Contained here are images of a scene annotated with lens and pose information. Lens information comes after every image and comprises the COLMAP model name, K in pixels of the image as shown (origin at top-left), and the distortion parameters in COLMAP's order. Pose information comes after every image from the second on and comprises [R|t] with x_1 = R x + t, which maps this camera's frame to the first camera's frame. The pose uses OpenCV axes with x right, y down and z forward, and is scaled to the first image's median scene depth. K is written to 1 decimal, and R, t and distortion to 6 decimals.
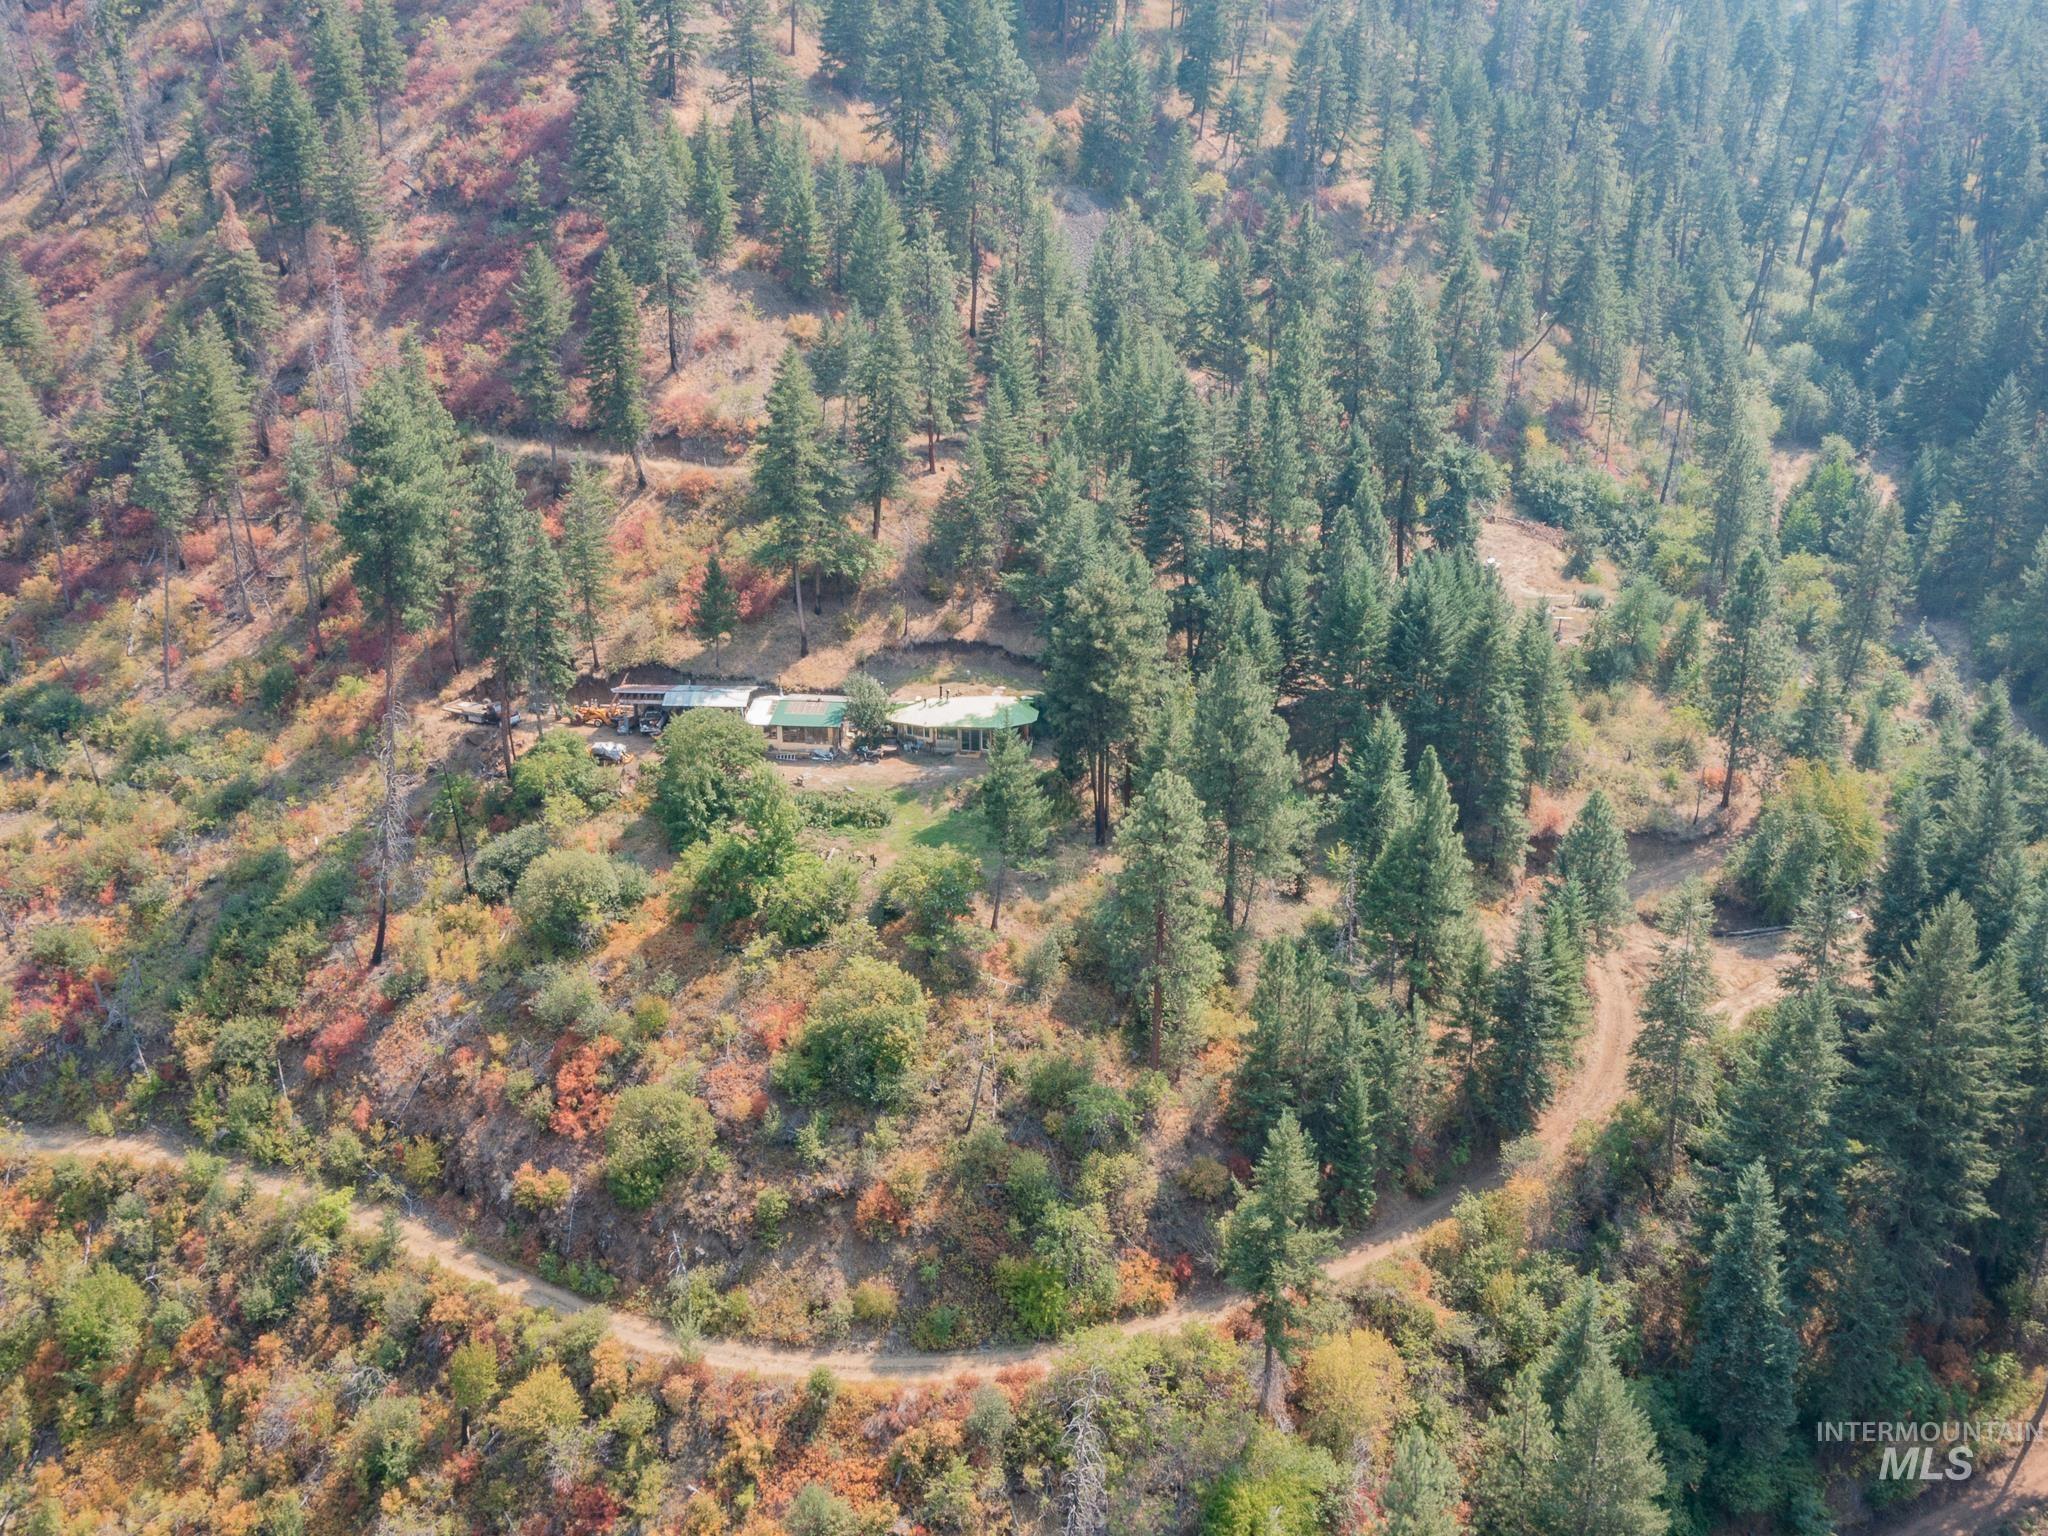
lens RADIAL K [[2244.1, 0, 1024.0], [0, 2244.1, 768.0], [0, 0, 1]] dist [-0.033722, 0.030373]
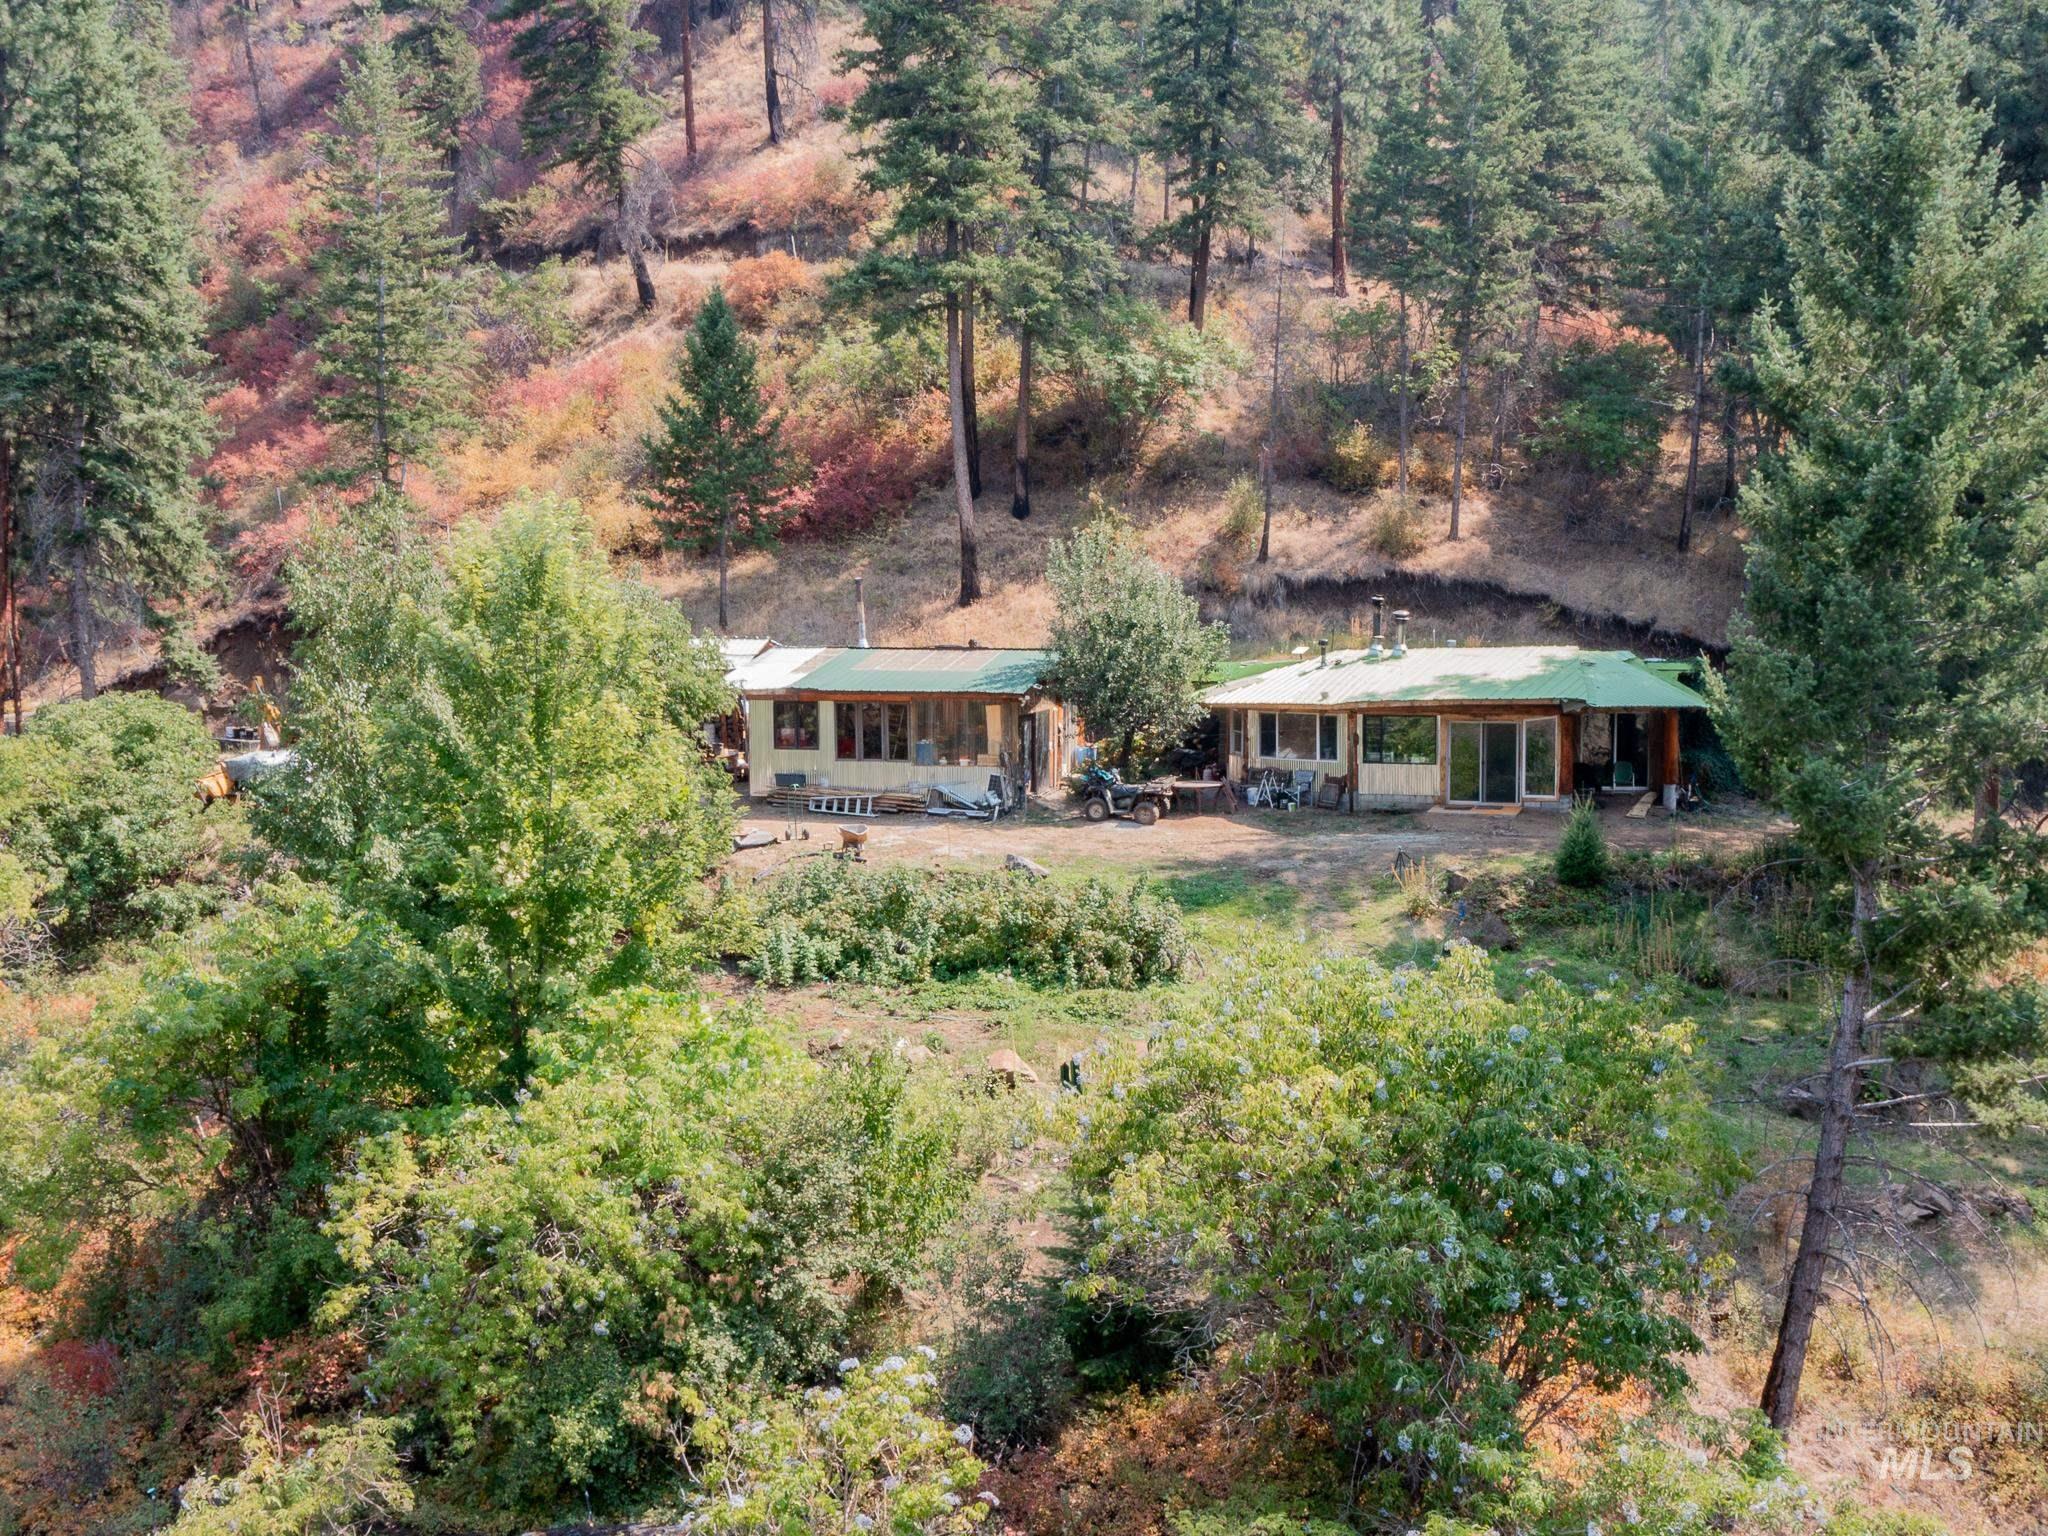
lens RADIAL K [[2244.1, 0, 1024.0], [0, 2244.1, 768.0], [0, 0, 1]] dist [-0.033722, 0.030373]
pose [[0.986300, 0.010491, -0.164625, -0.034173], [-0.044704, 0.977628, -0.205534, 0.049347], [0.158786, 0.210078, 0.964704, 0.715986]]
